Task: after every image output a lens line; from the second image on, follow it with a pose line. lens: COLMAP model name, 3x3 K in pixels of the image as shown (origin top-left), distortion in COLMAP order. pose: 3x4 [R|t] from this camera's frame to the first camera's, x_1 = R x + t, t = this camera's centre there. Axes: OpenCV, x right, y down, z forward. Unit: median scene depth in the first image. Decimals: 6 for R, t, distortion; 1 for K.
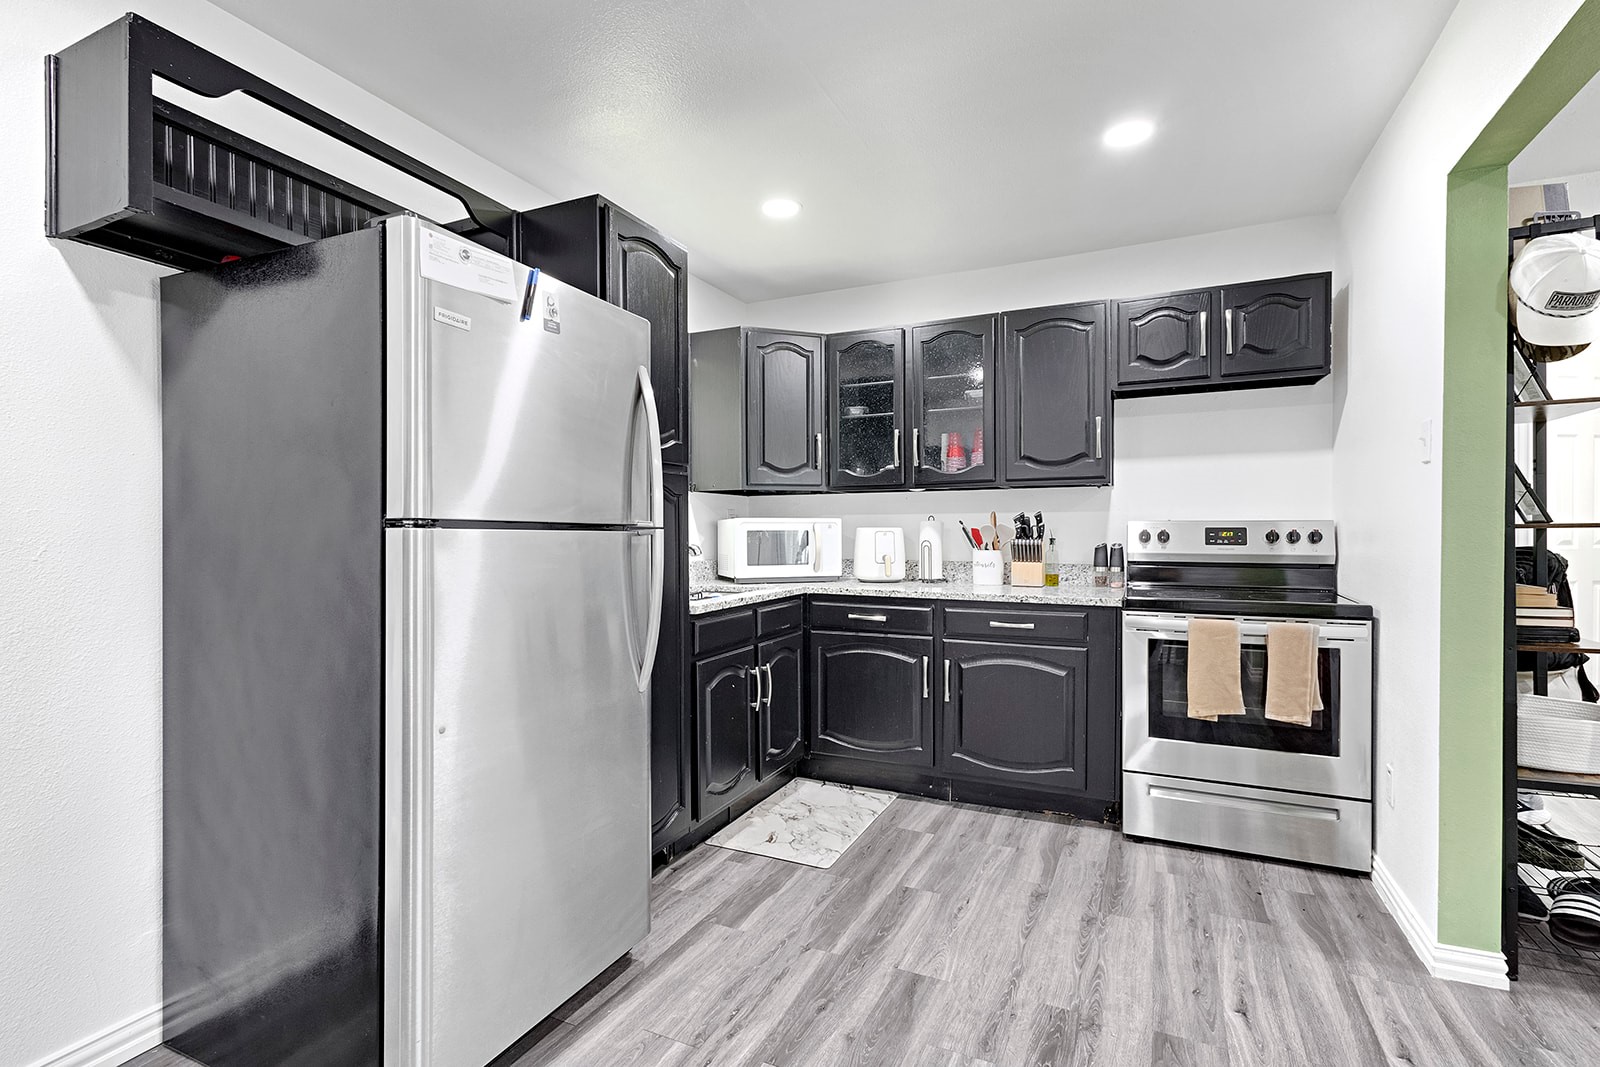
lens RADIAL K [[758.6, 0, 793.5], [0, 758.6, 533.1], [0, 0, 1]] dist [0.009847, -0.003901]
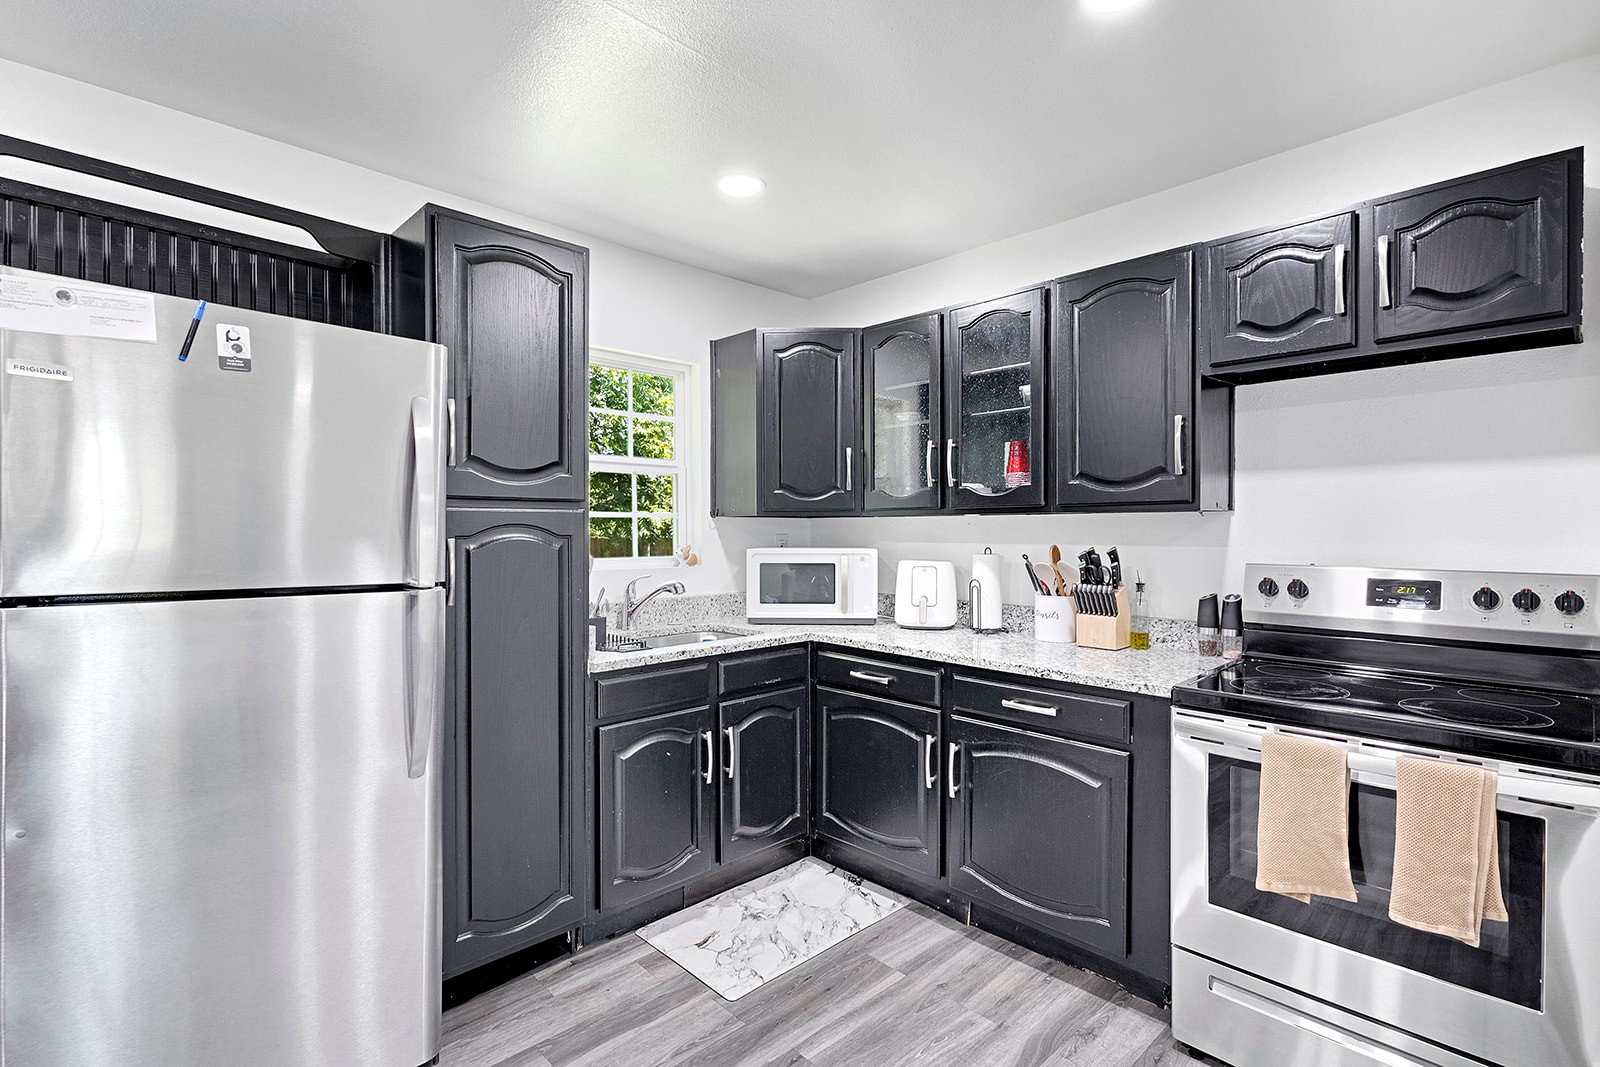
lens RADIAL K [[758.6, 0, 802.2], [0, 758.6, 531.7], [0, 0, 1]] dist [0.009847, -0.003901]
pose [[0.933720, 0.005379, -0.357963, 0.347494], [-0.004724, 0.999985, 0.002704, -0.049333], [0.357972, -0.000834, 0.933732, 0.241318]]
